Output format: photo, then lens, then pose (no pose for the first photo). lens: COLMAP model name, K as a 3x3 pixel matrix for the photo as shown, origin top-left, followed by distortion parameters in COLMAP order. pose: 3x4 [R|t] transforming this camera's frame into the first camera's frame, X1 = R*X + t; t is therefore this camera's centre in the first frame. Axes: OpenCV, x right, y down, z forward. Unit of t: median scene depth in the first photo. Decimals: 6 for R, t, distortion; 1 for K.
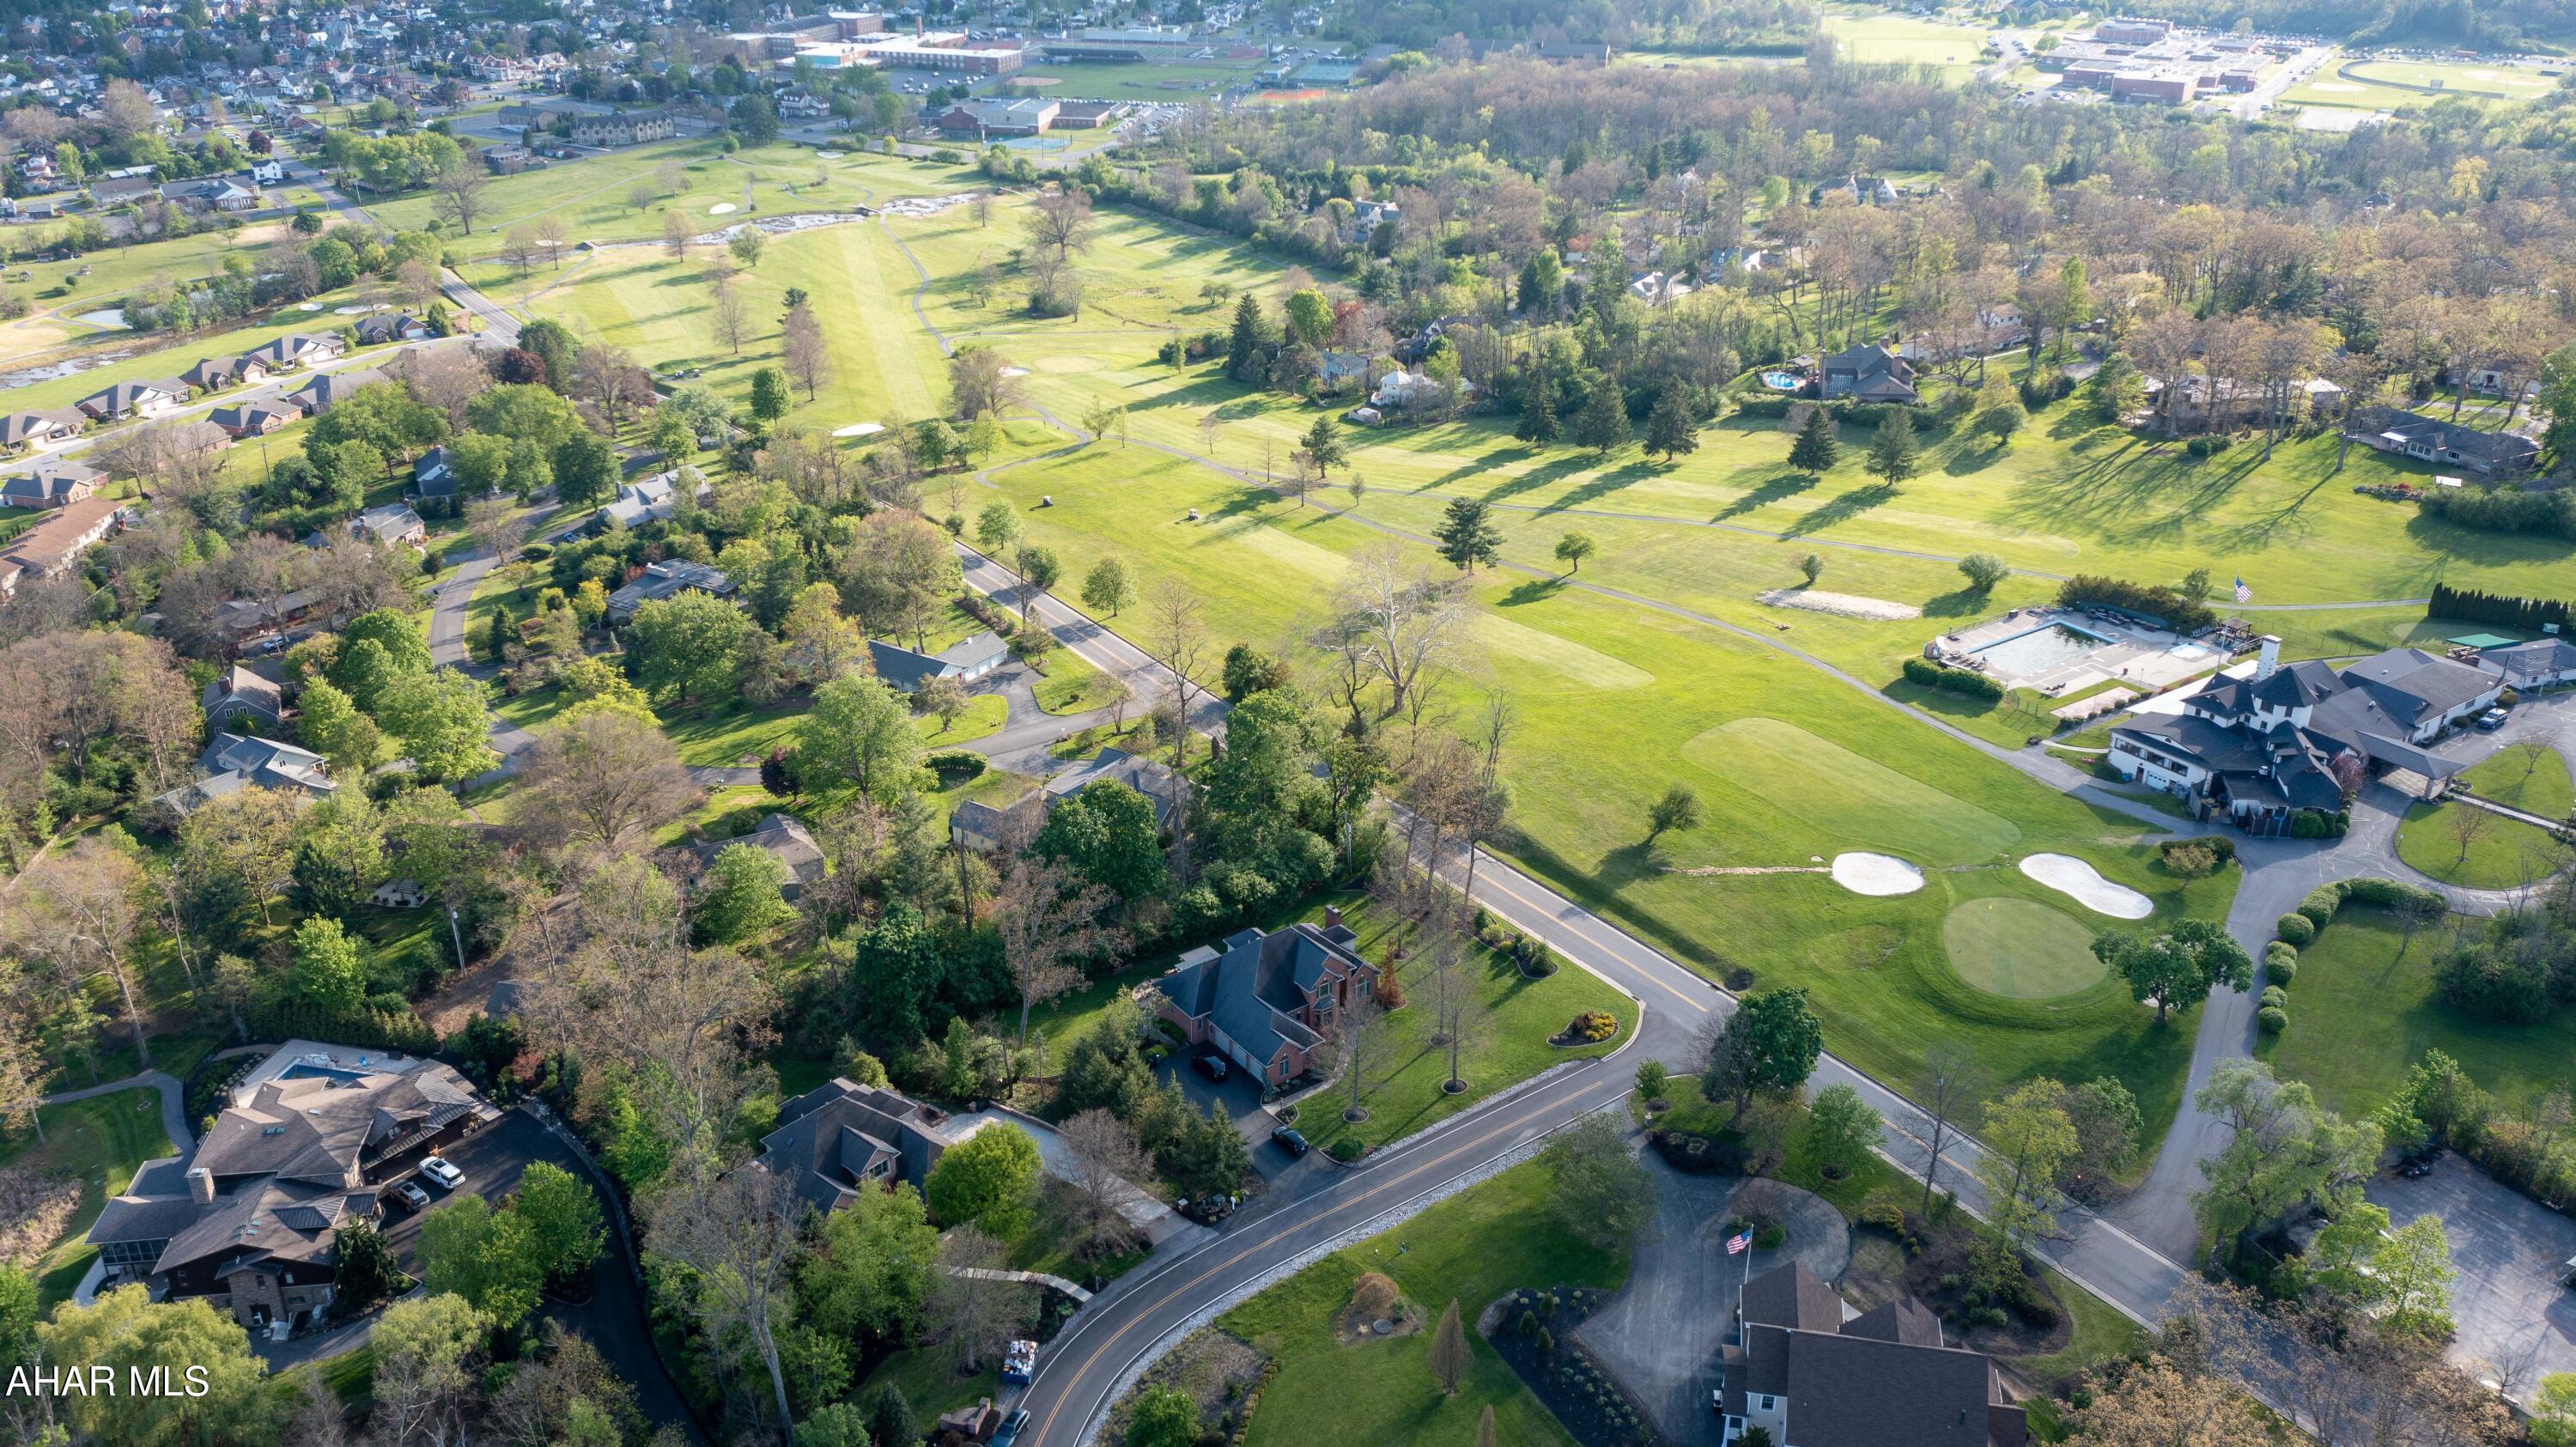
lens RADIAL K [[2038.2, 0, 1288.0], [0, 2038.2, 723.5], [0, 0, 1]] dist [-0.008935, 0.000571]
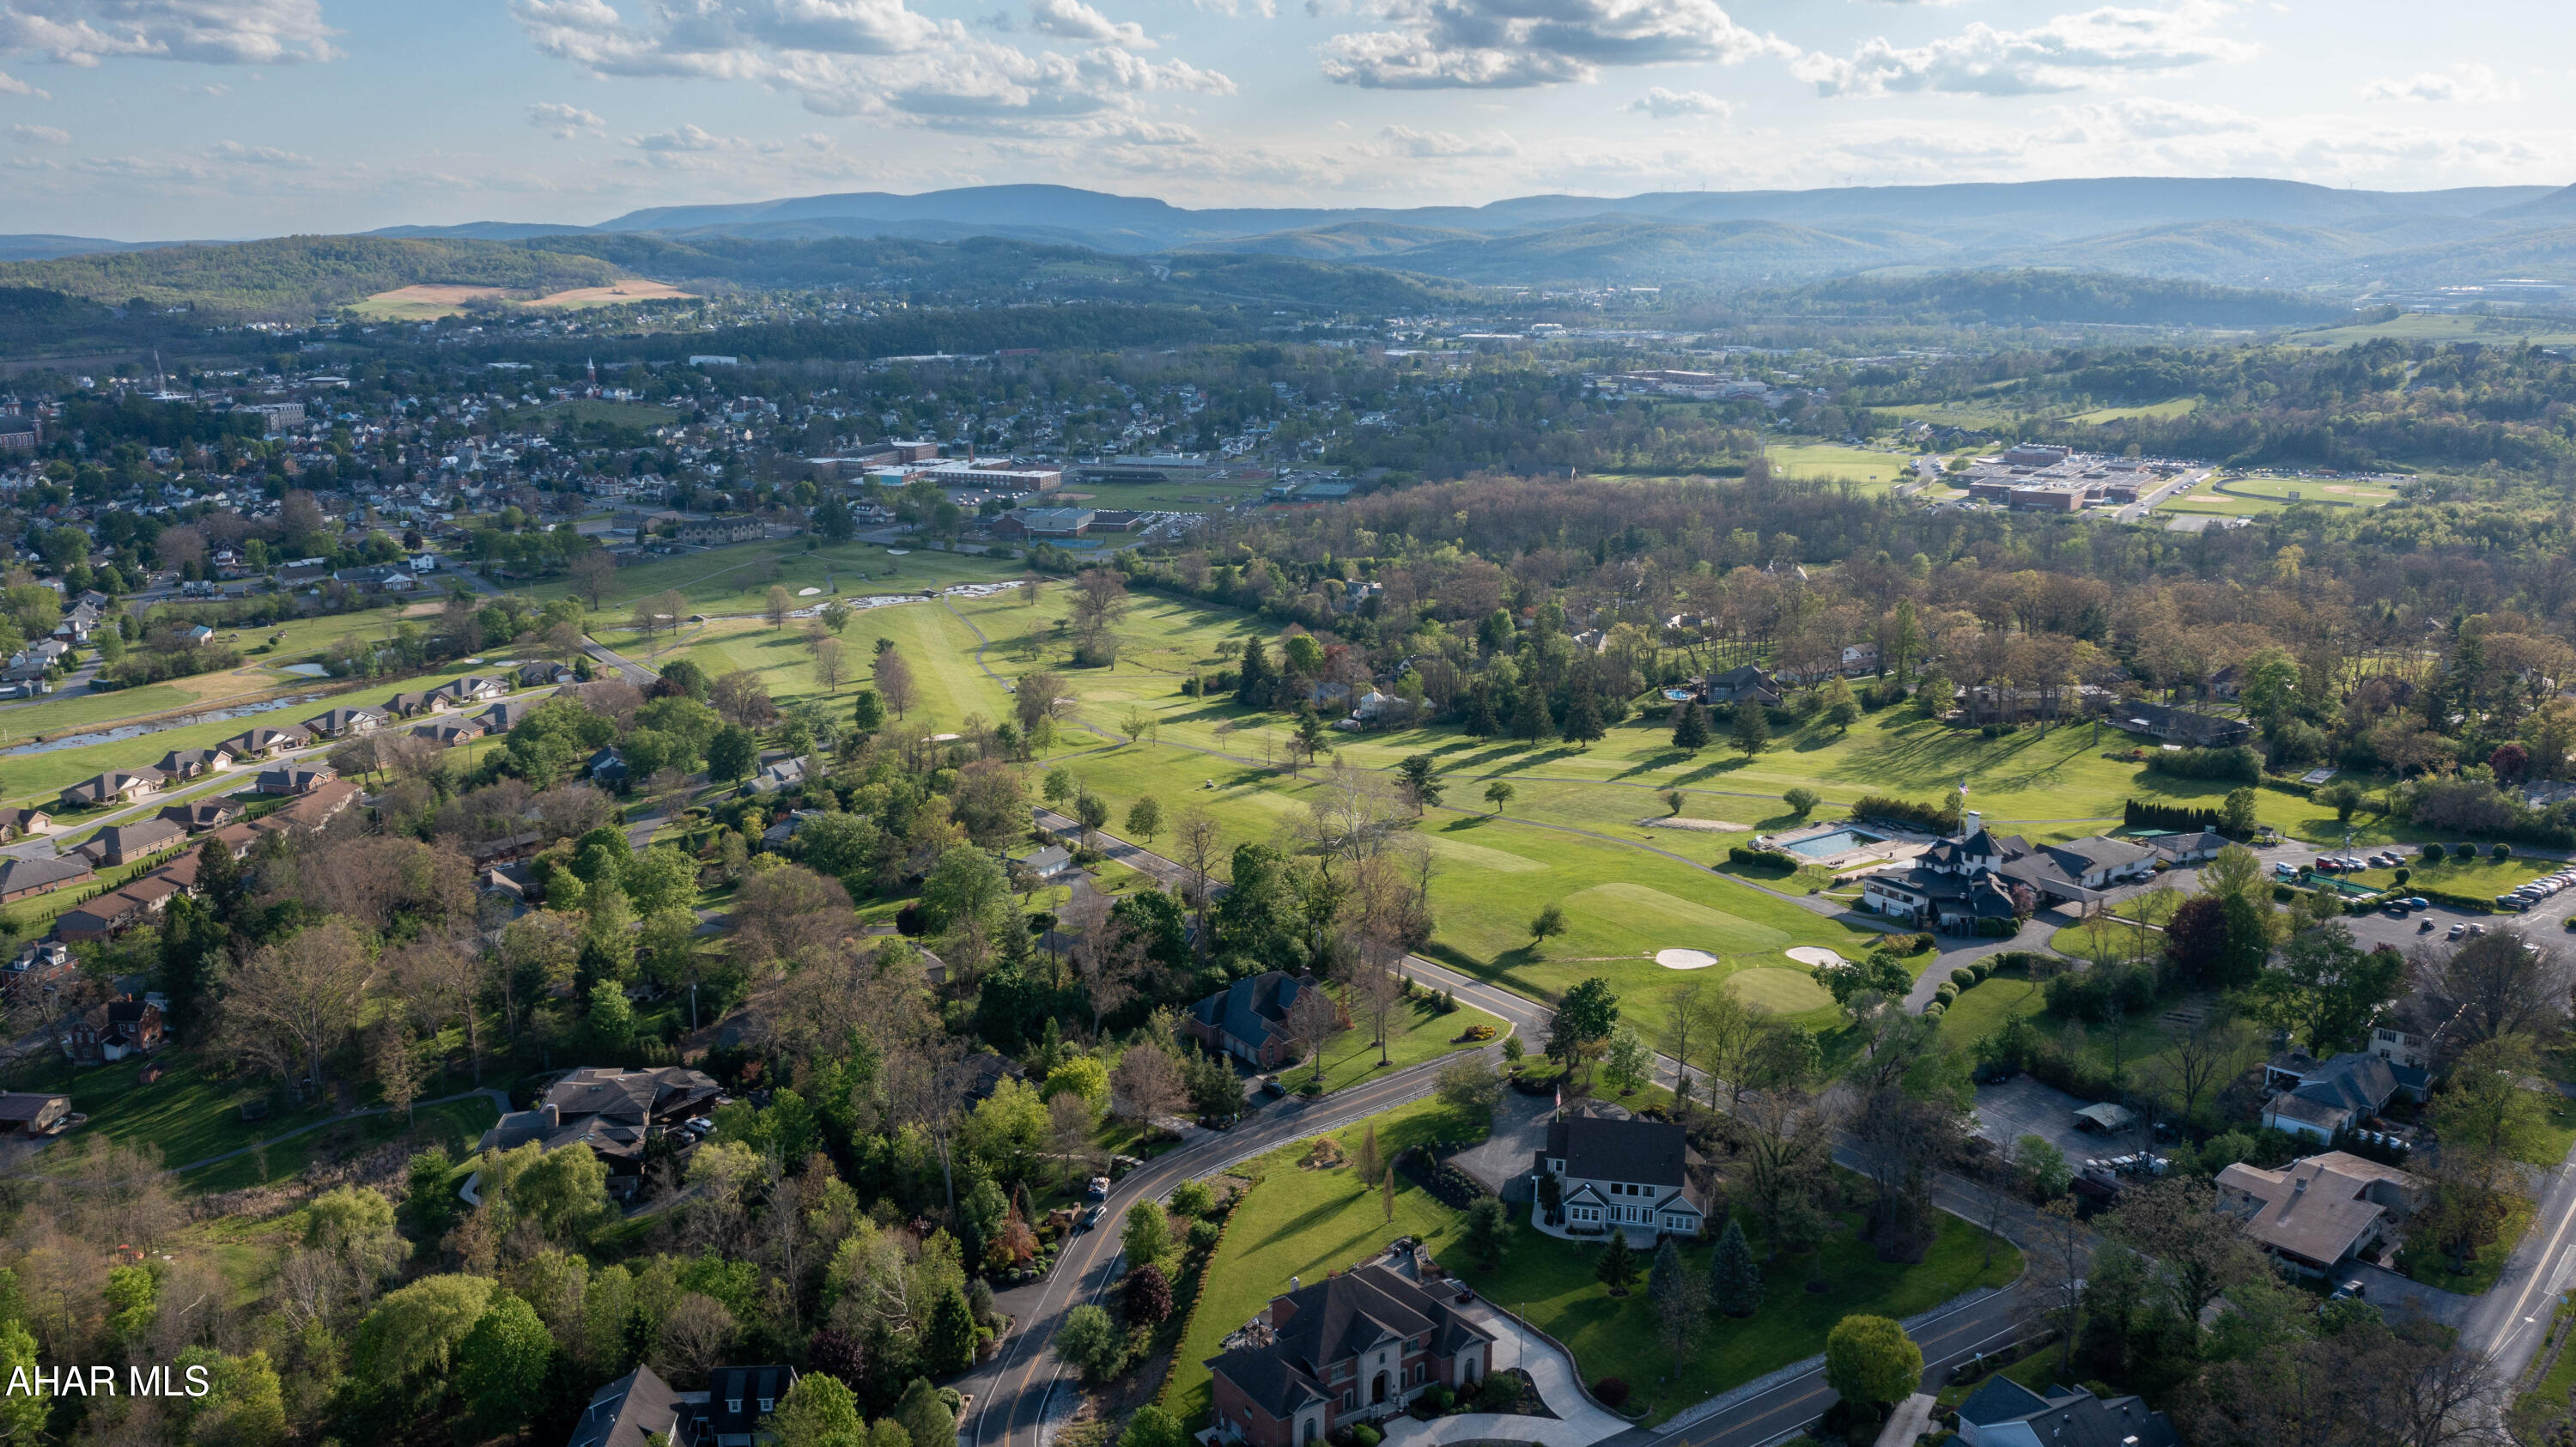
lens RADIAL K [[2038.2, 0, 1288.0], [0, 2038.2, 723.5], [0, 0, 1]] dist [-0.008935, 0.000571]
pose [[0.999984, -0.000493, -0.005648, 0.008186], [-0.000677, 0.978702, -0.205286, 0.101616], [0.005629, 0.205287, 0.978686, -0.216305]]
